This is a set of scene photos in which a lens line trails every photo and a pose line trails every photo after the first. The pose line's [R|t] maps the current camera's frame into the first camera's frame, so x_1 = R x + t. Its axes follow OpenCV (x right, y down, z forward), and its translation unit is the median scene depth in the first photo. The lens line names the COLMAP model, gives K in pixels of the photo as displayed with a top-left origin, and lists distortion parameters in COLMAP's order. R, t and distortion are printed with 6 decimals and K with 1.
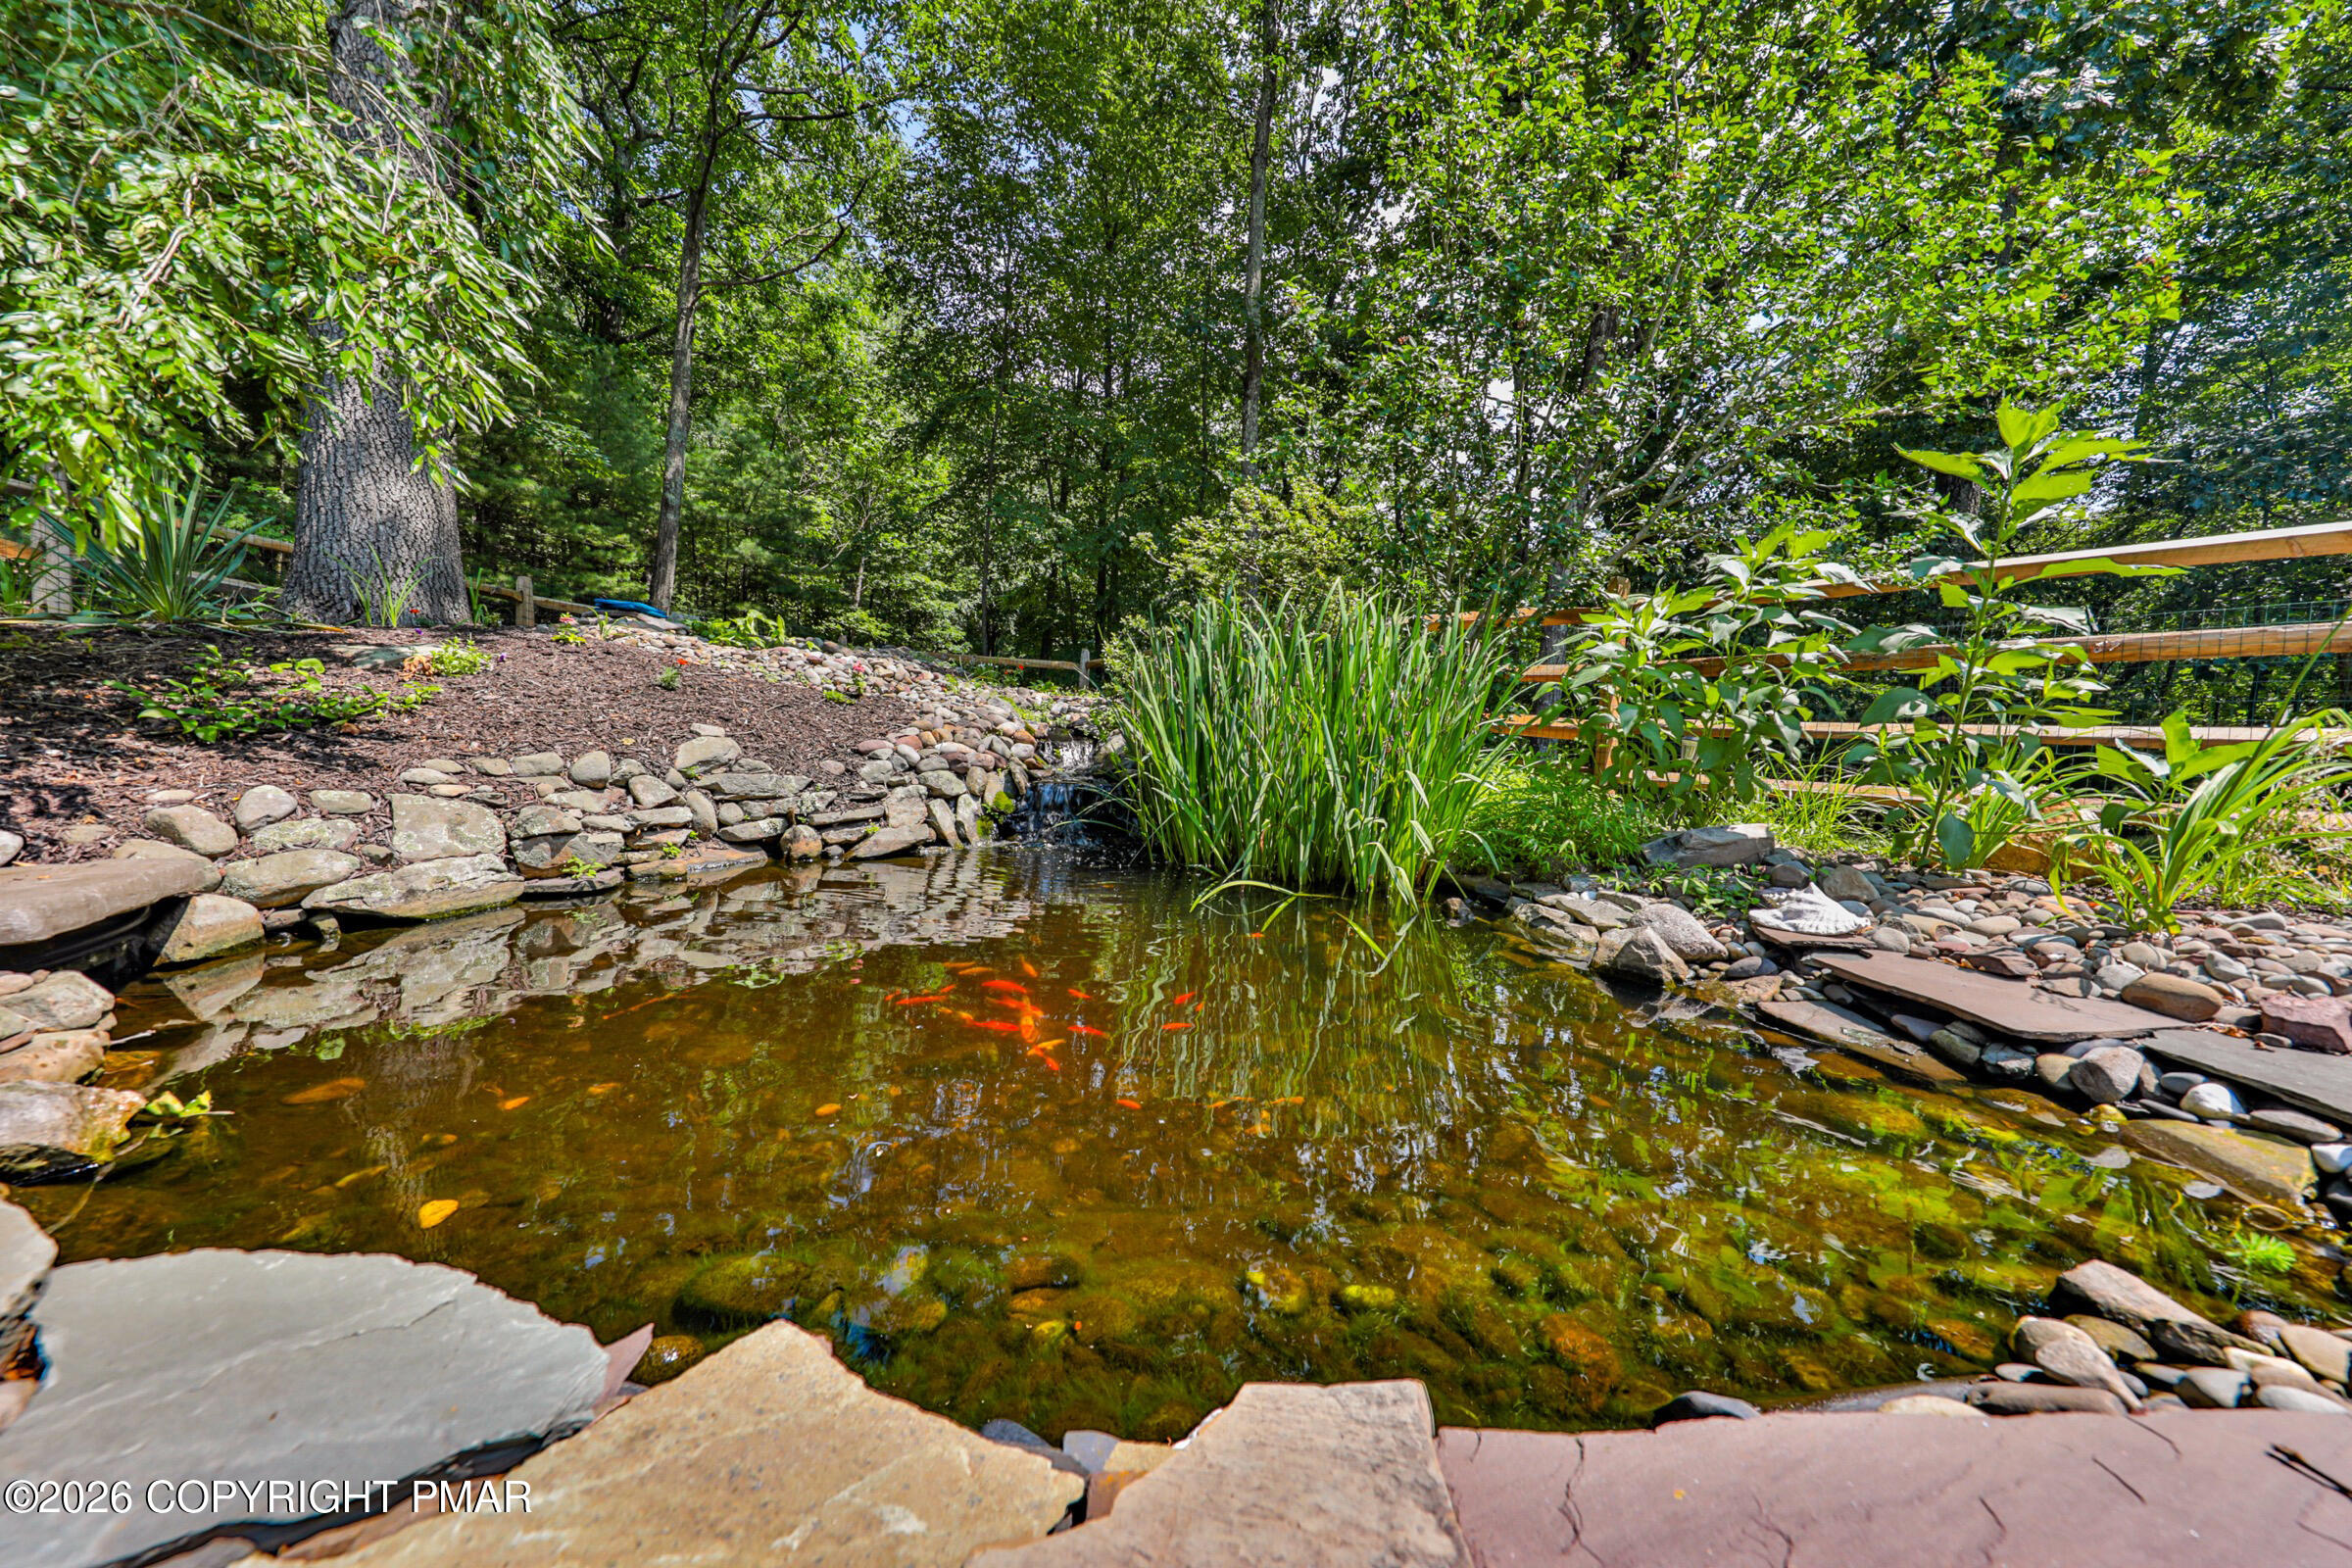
lens RADIAL K [[780.7, 0, 1176.3], [0, 780.7, 788.2], [0, 0, 1]] dist [-0.000151, -0.000262]
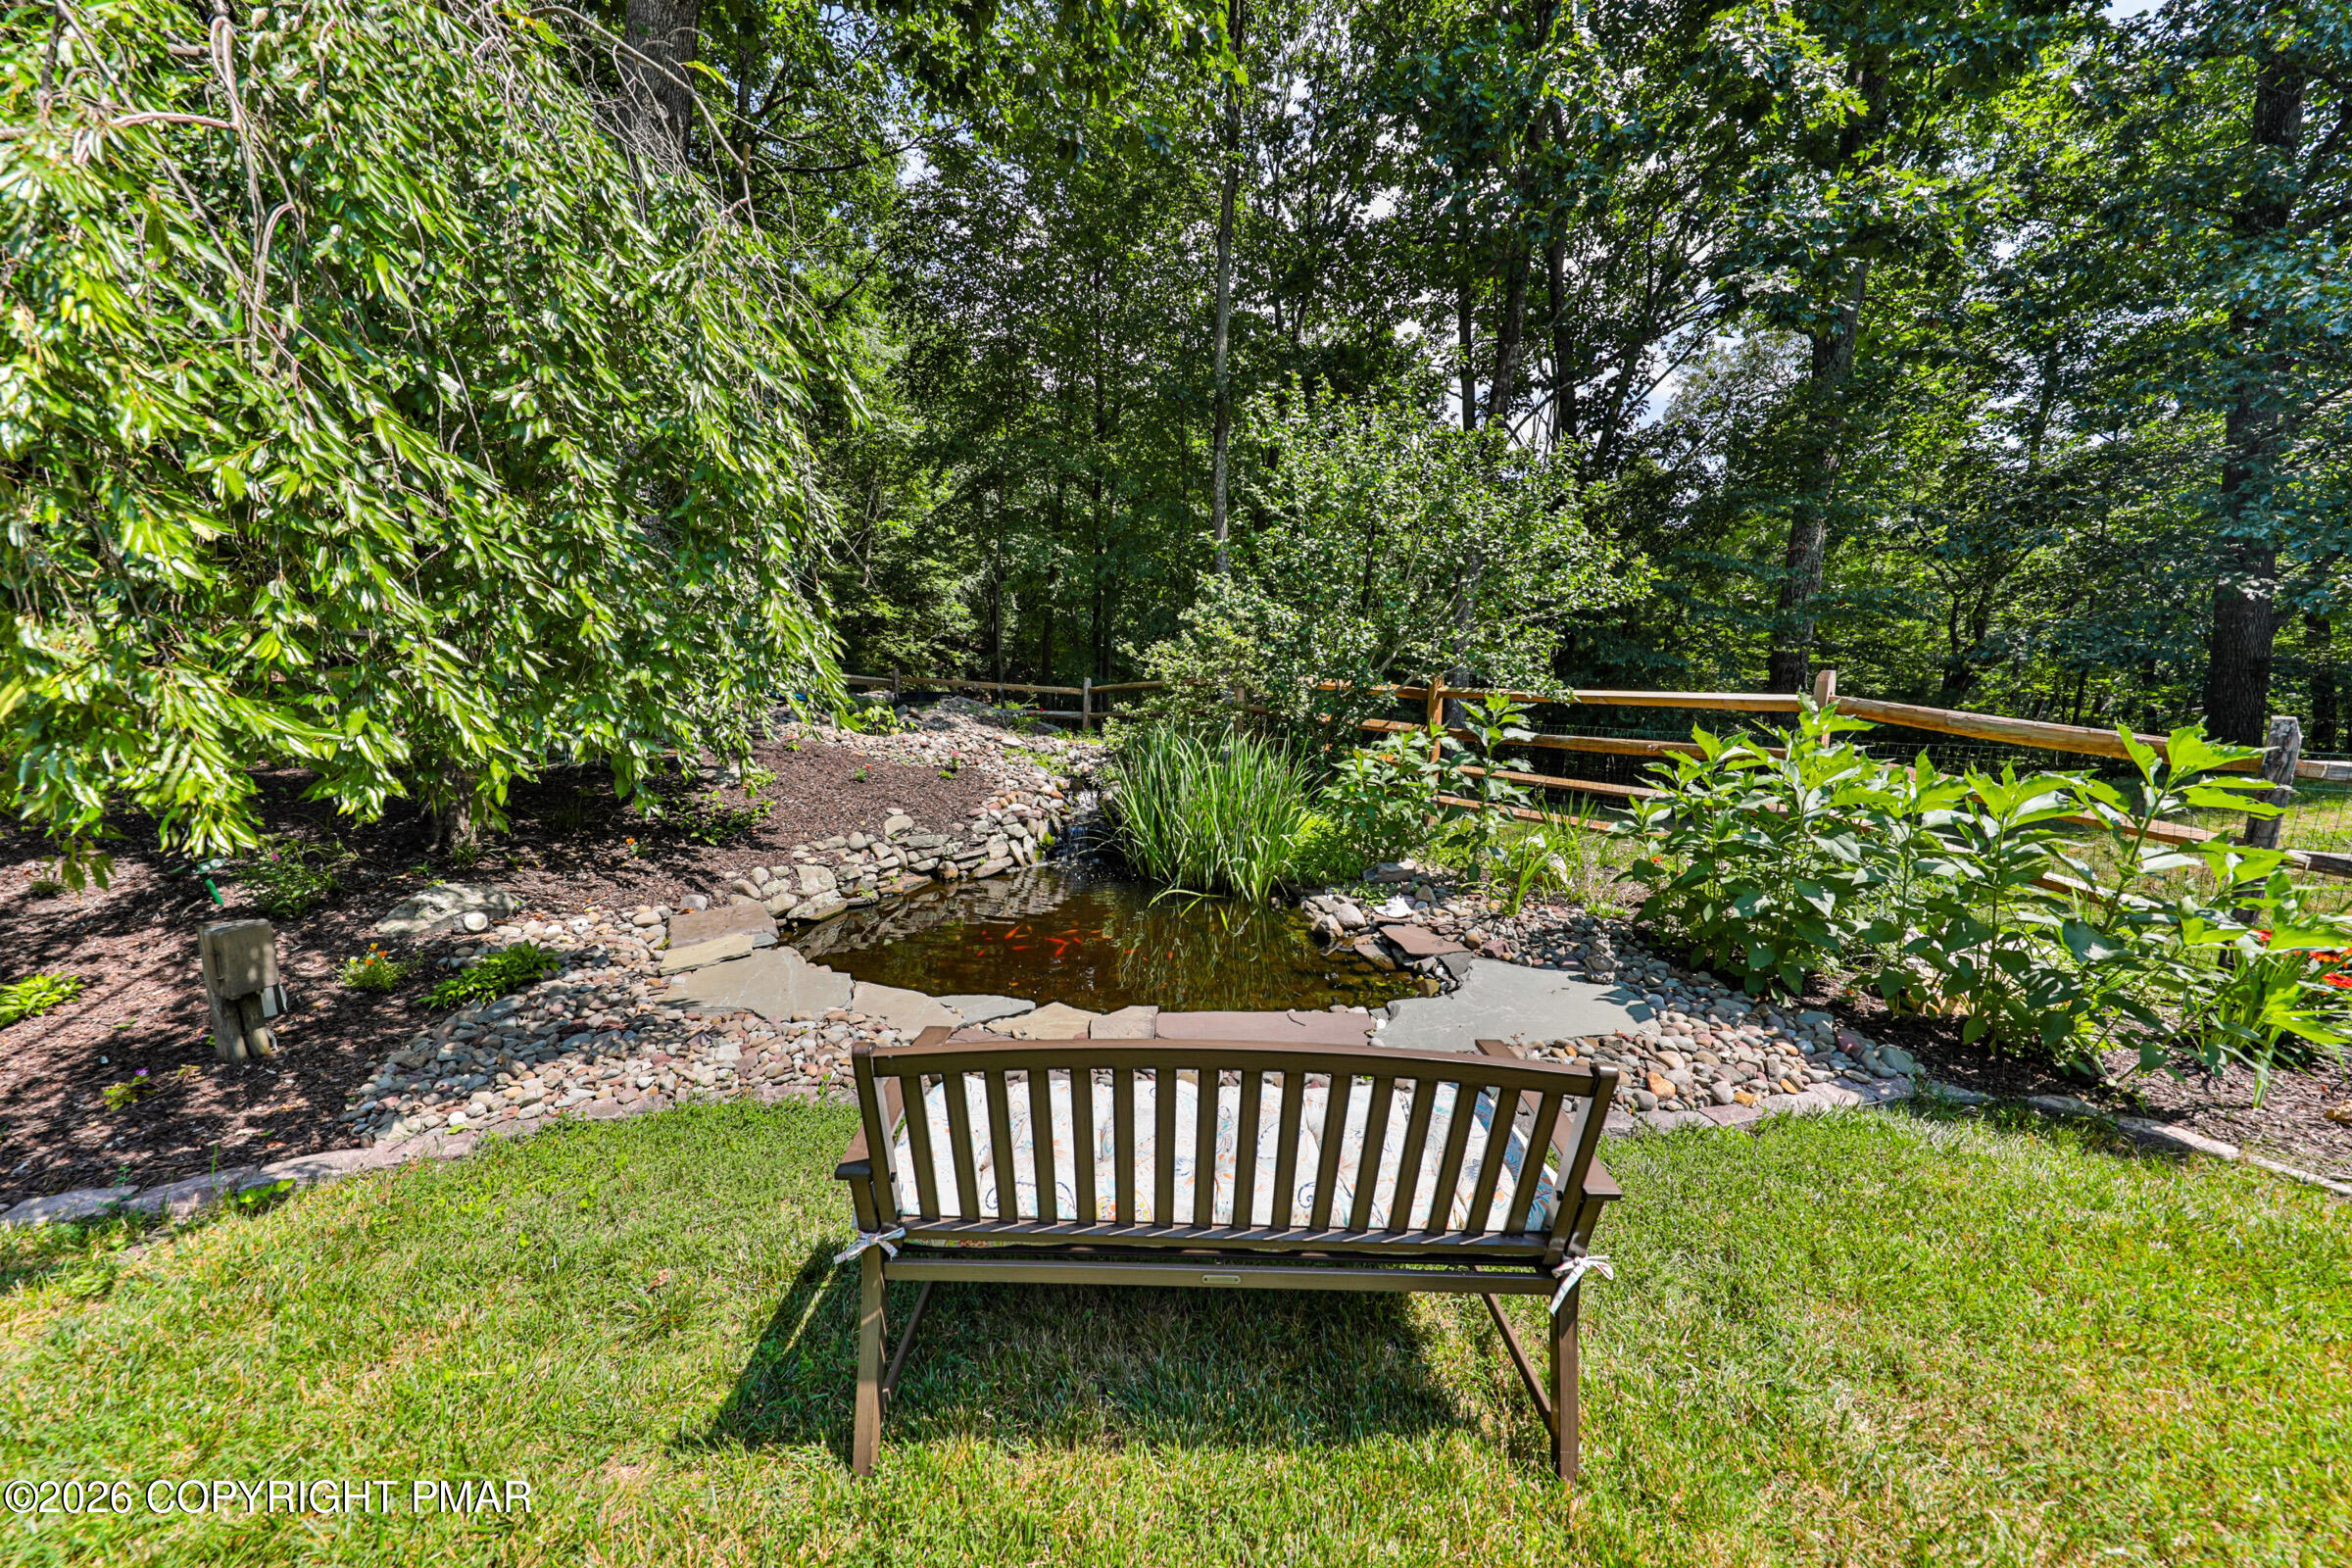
lens RADIAL K [[780.7, 0, 1176.3], [0, 780.7, 788.2], [0, 0, 1]] dist [-0.000151, -0.000262]
pose [[0.999831, -0.018337, -0.001459, 0.078846], [0.018394, 0.997656, 0.065917, -0.225881], [0.000247, -0.065932, 0.997824, -0.821831]]
